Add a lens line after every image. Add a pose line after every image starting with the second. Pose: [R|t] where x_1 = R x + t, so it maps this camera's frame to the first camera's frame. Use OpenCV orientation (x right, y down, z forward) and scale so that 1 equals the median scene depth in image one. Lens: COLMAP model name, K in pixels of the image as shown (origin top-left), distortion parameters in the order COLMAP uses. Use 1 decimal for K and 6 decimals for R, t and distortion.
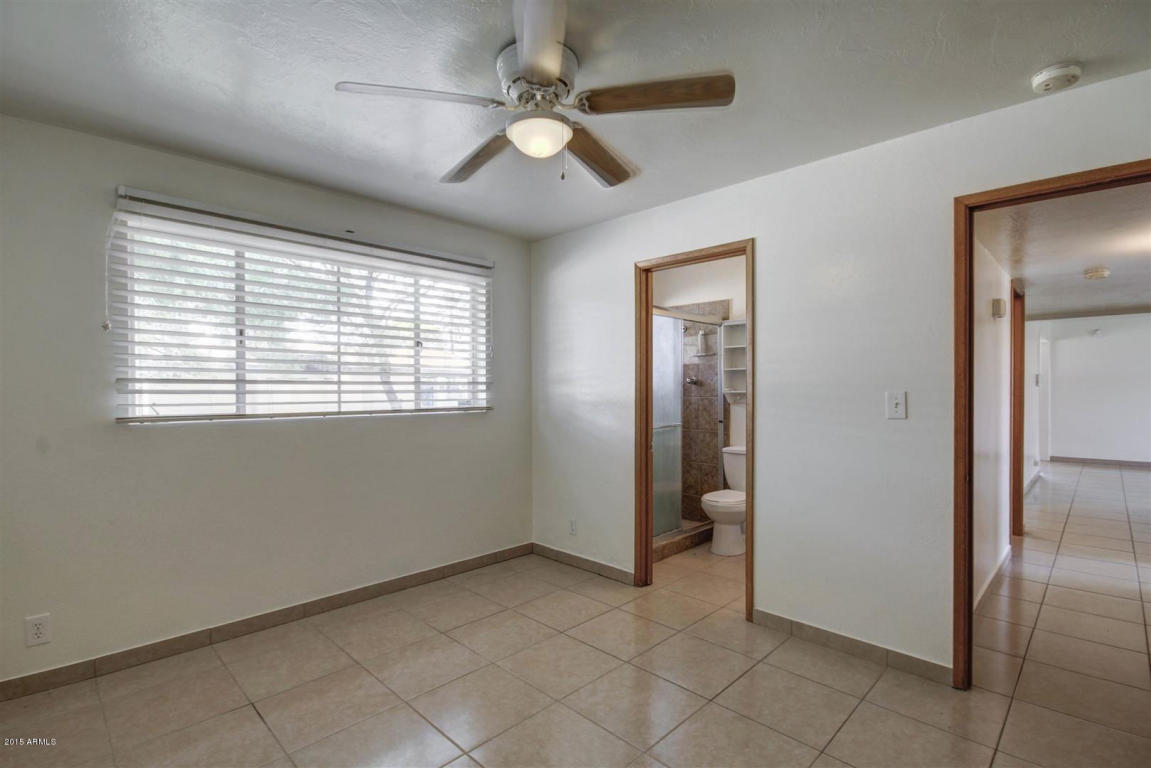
lens RADIAL K [[547.4, 0, 575.4], [0, 547.4, 387.4], [0, 0, 1]] dist [-0.002264, -0.002662]
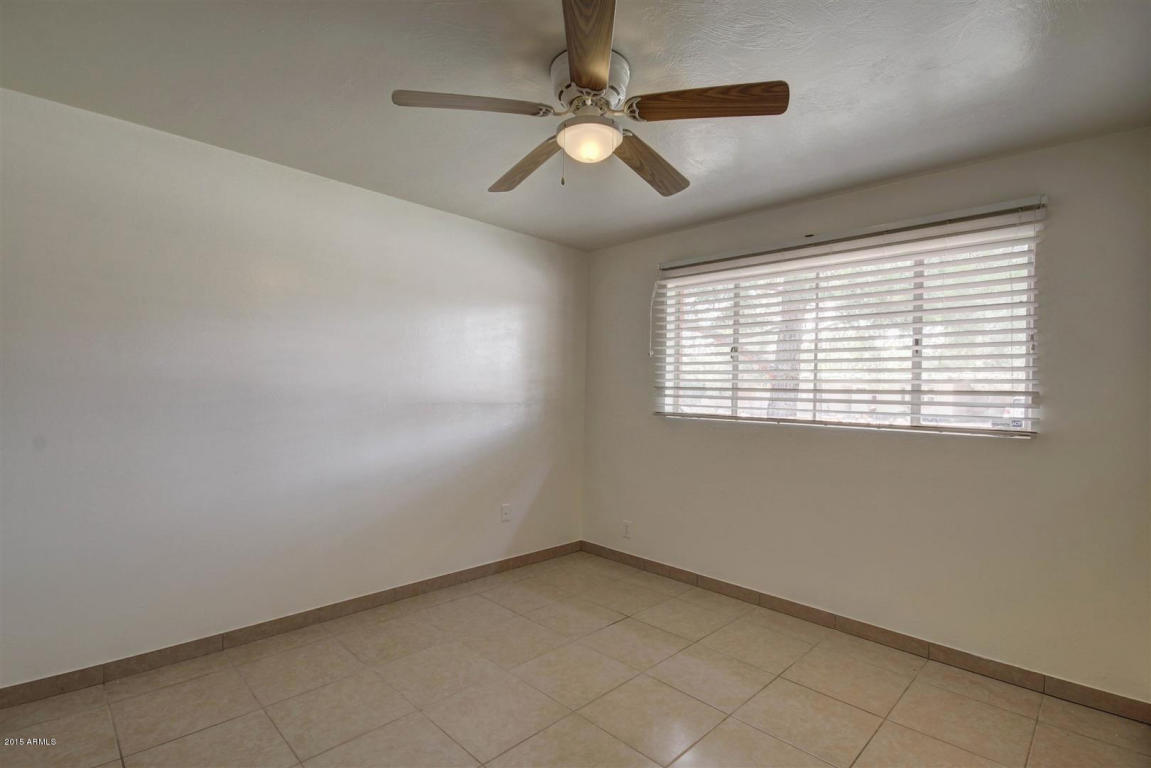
lens RADIAL K [[547.4, 0, 575.5], [0, 547.4, 389.5], [0, 0, 1]] dist [-0.002264, -0.002662]
pose [[-0.014505, -0.002816, -0.999891, 0.619944], [-0.021272, 0.999771, -0.002507, 0.000307], [0.999669, 0.021234, -0.014561, 0.659981]]
